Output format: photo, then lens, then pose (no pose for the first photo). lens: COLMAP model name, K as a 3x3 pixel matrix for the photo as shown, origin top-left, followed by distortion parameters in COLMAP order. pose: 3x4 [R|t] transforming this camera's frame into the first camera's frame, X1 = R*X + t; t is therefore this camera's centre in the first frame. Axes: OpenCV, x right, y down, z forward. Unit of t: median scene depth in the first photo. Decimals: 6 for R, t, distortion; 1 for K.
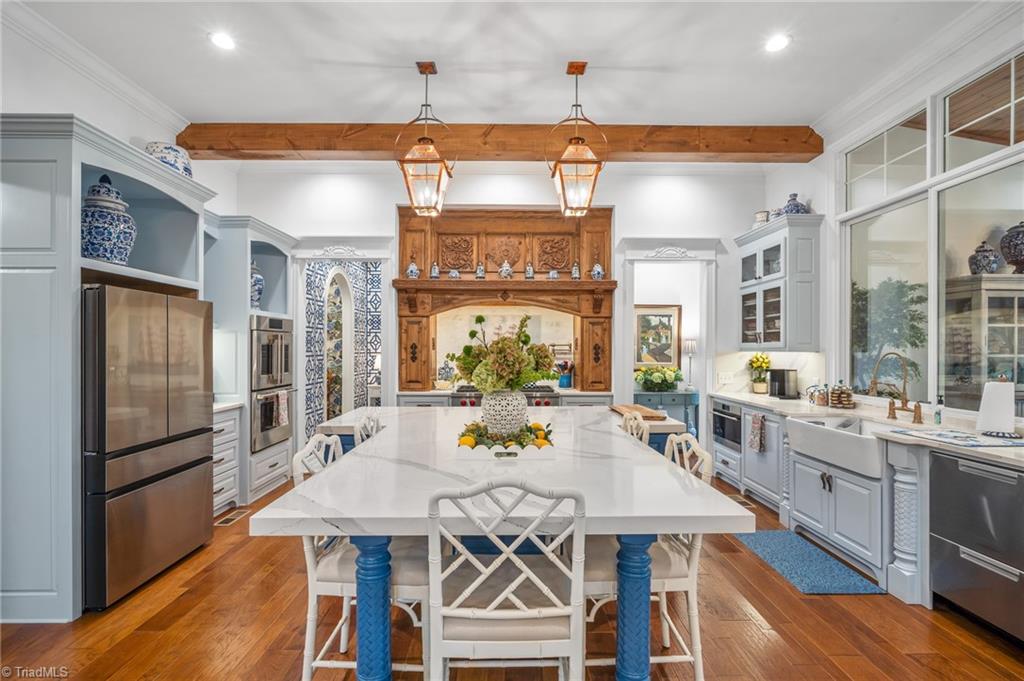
lens RADIAL K [[455.7, 0, 513.9], [0, 455.7, 340.2], [0, 0, 1]] dist [-0.002735, -0.000105]
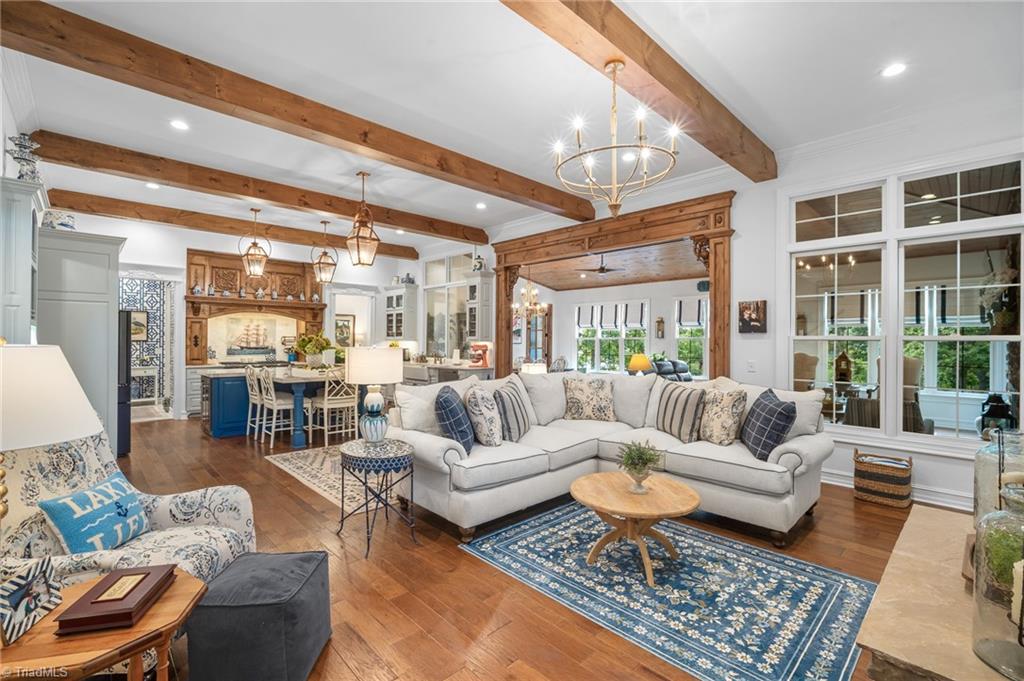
lens RADIAL K [[455.7, 0, 513.9], [0, 455.7, 340.2], [0, 0, 1]] dist [-0.002735, -0.000105]
pose [[0.732687, 0.002086, 0.680563, -0.498818], [-0.016067, 0.999770, 0.014233, -0.017092], [-0.680376, -0.021363, 0.732552, -0.939878]]
